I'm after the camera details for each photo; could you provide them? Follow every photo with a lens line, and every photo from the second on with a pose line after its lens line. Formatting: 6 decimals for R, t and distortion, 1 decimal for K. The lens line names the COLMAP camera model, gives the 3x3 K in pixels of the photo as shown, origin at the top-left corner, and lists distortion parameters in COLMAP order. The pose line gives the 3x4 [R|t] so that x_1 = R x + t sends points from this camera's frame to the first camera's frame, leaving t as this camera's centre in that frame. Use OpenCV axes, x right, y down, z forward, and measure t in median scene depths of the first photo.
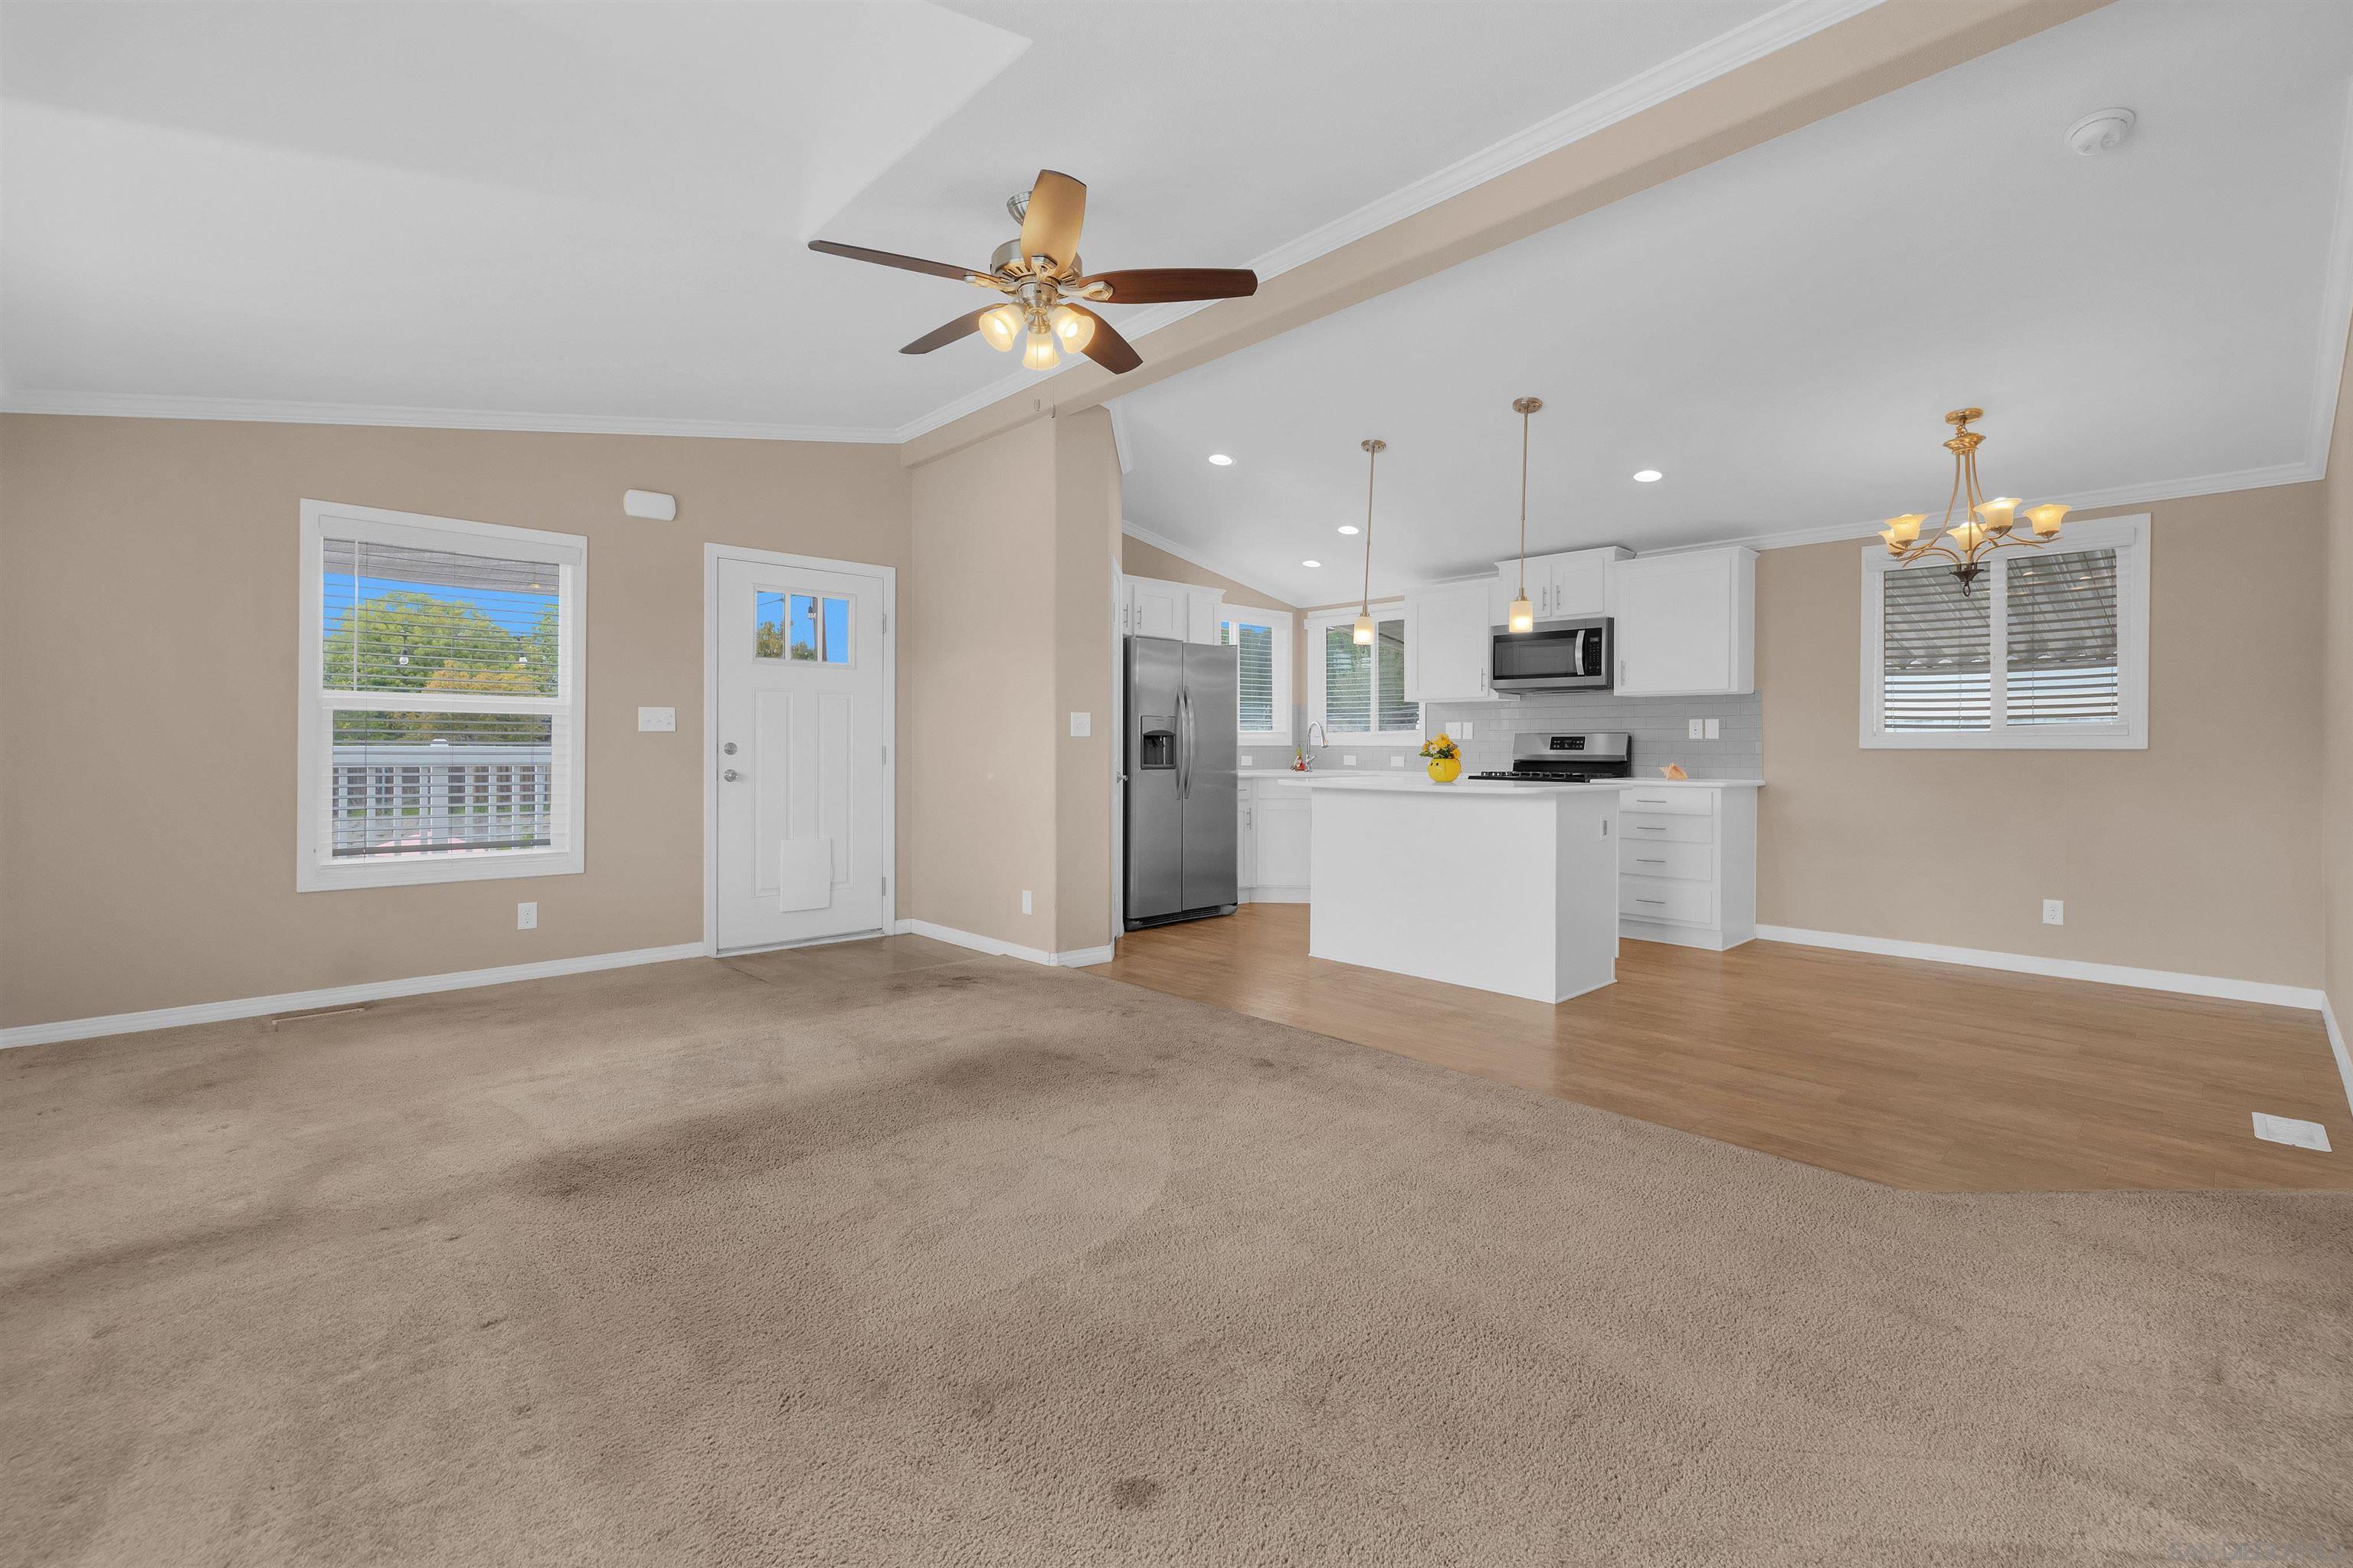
lens RADIAL K [[999.5, 0, 1171.2], [0, 999.5, 760.7], [0, 0, 1]] dist [0.000187, 0.001406]
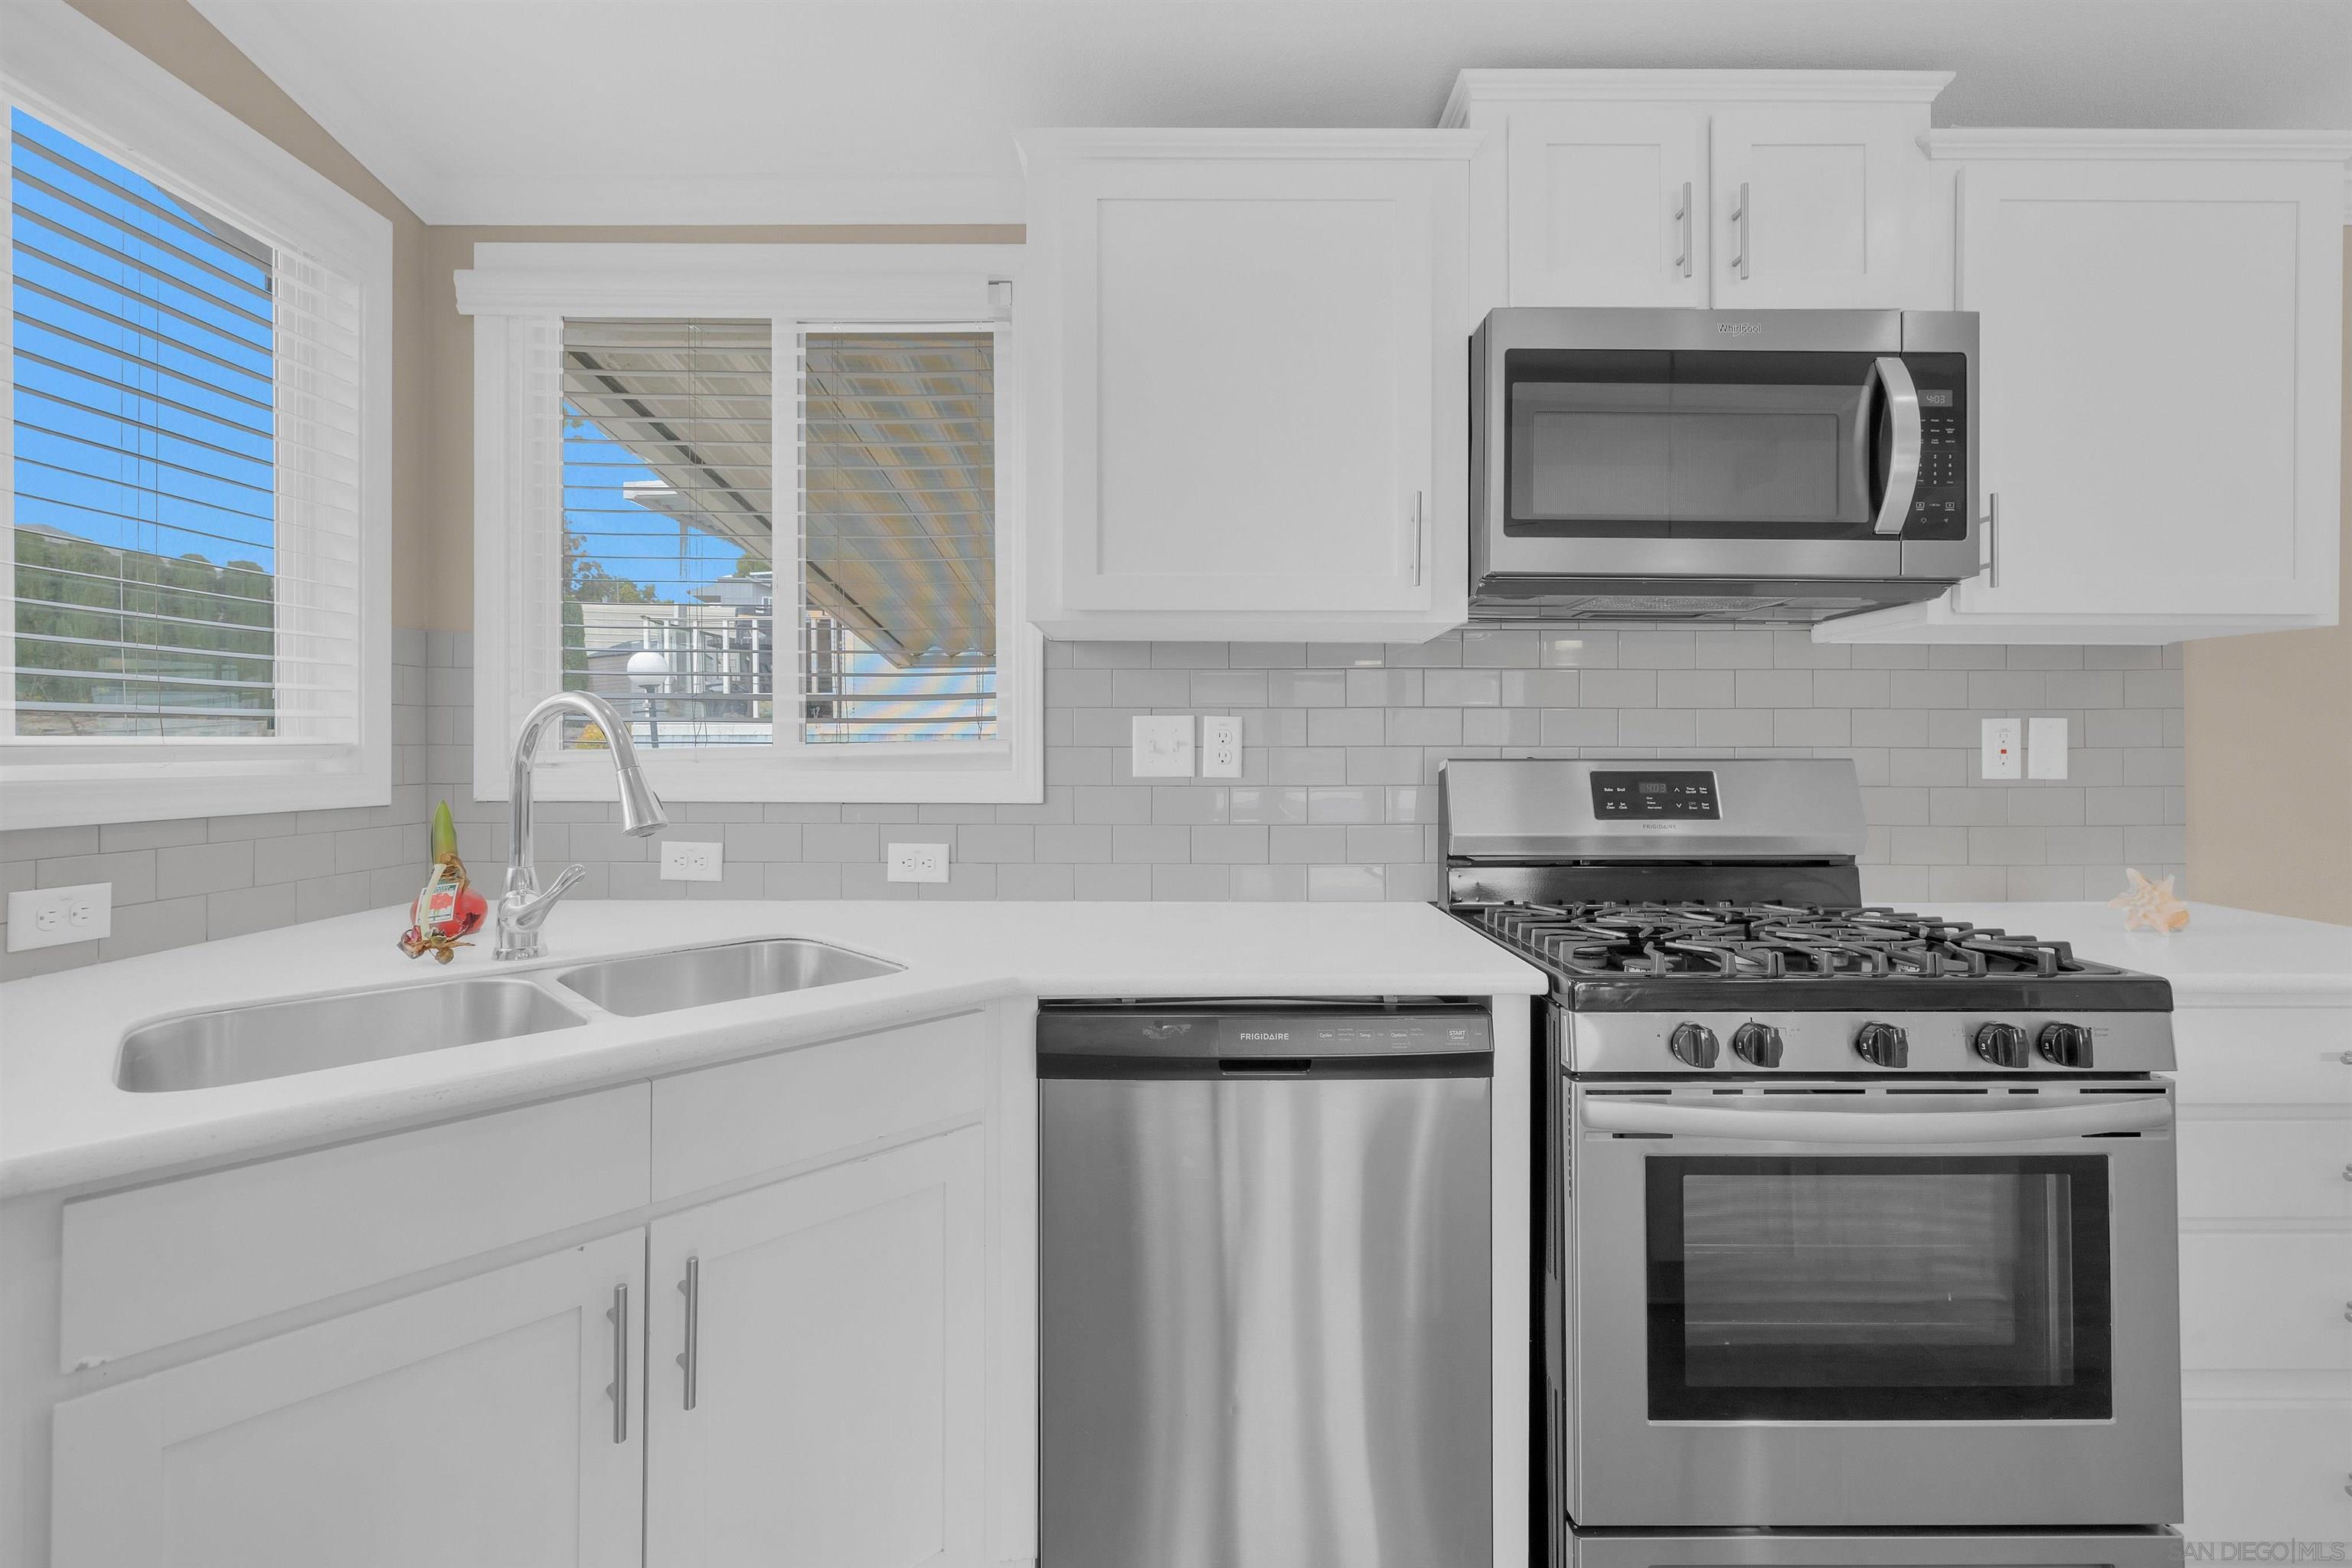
lens RADIAL K [[1063.6, 0, 1177.5], [0, 1063.6, 772.1], [0, 0, 1]] dist [0.002334, 0.000027]
pose [[0.693387, -0.009220, 0.720506, 0.094533], [0.012194, 0.999925, 0.001060, -0.028169], [-0.720462, 0.008051, 0.693447, 0.967098]]
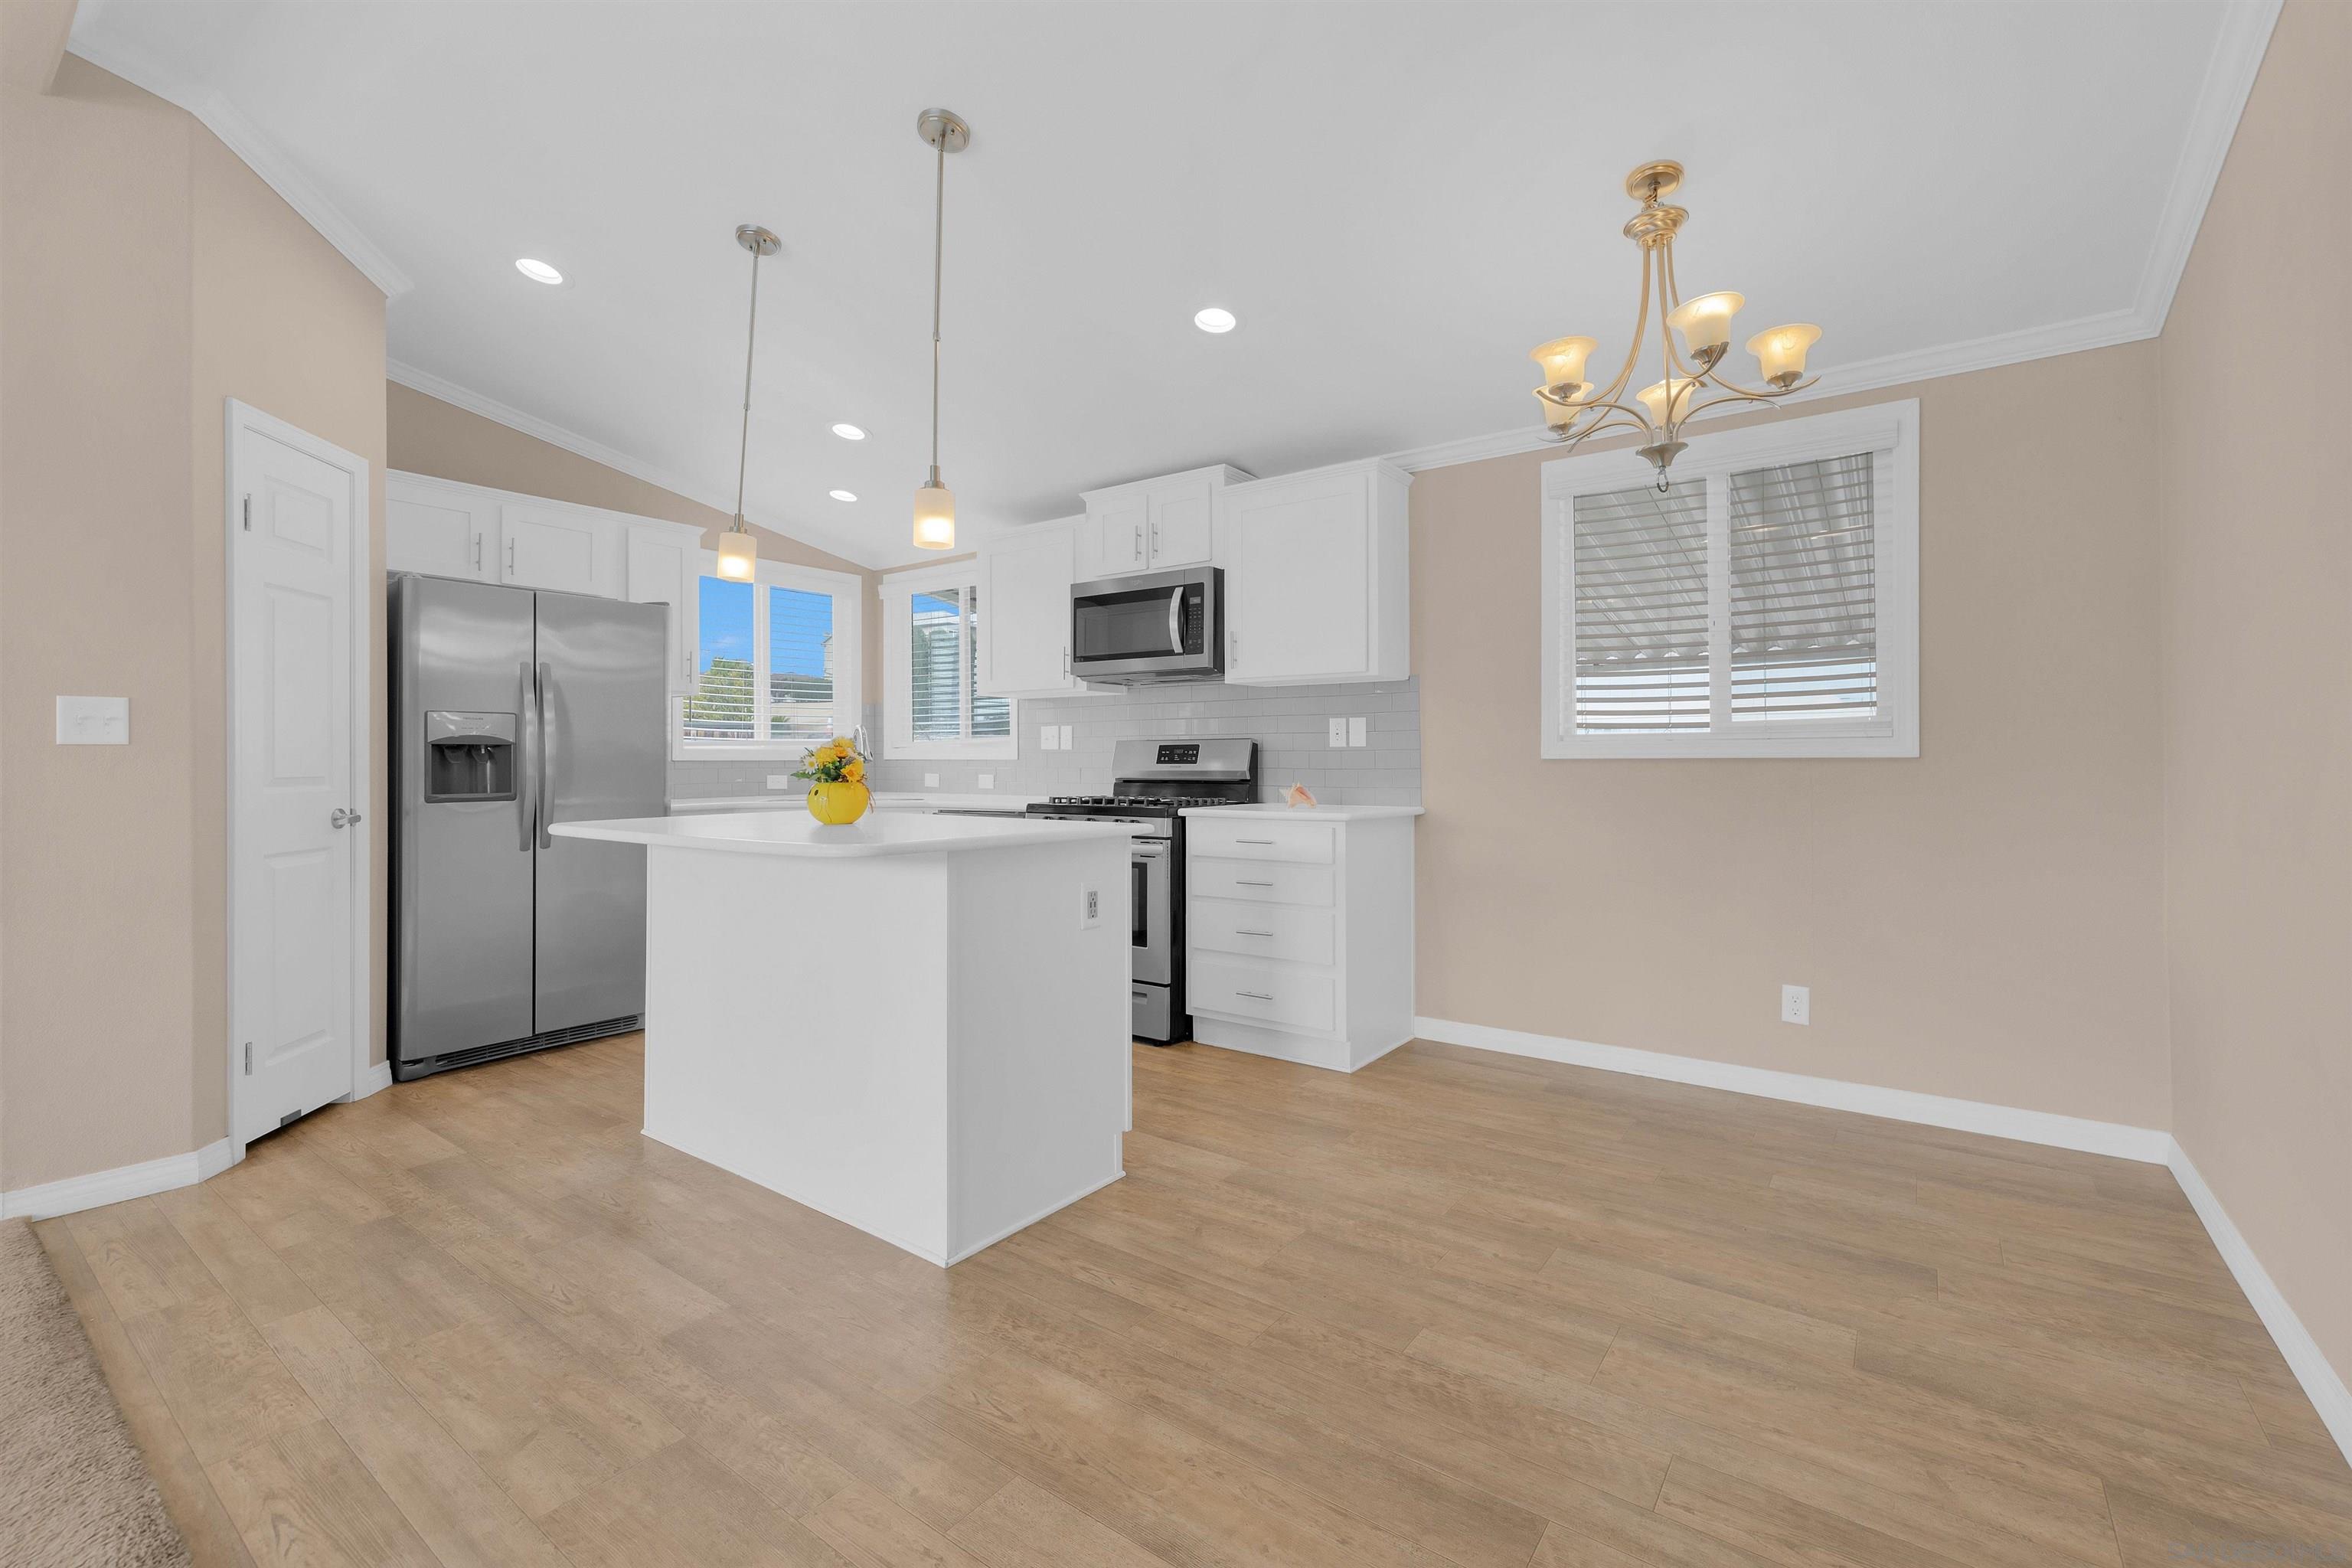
lens RADIAL K [[999.1, 0, 1181.2], [0, 999.1, 771.6], [0, 0, 1]] dist [0.000187, 0.001406]
pose [[0.983305, -0.008375, 0.181770, 0.296871], [0.009121, 0.999953, -0.003268, -0.003416], [-0.181734, 0.004872, 0.983336, 0.345658]]
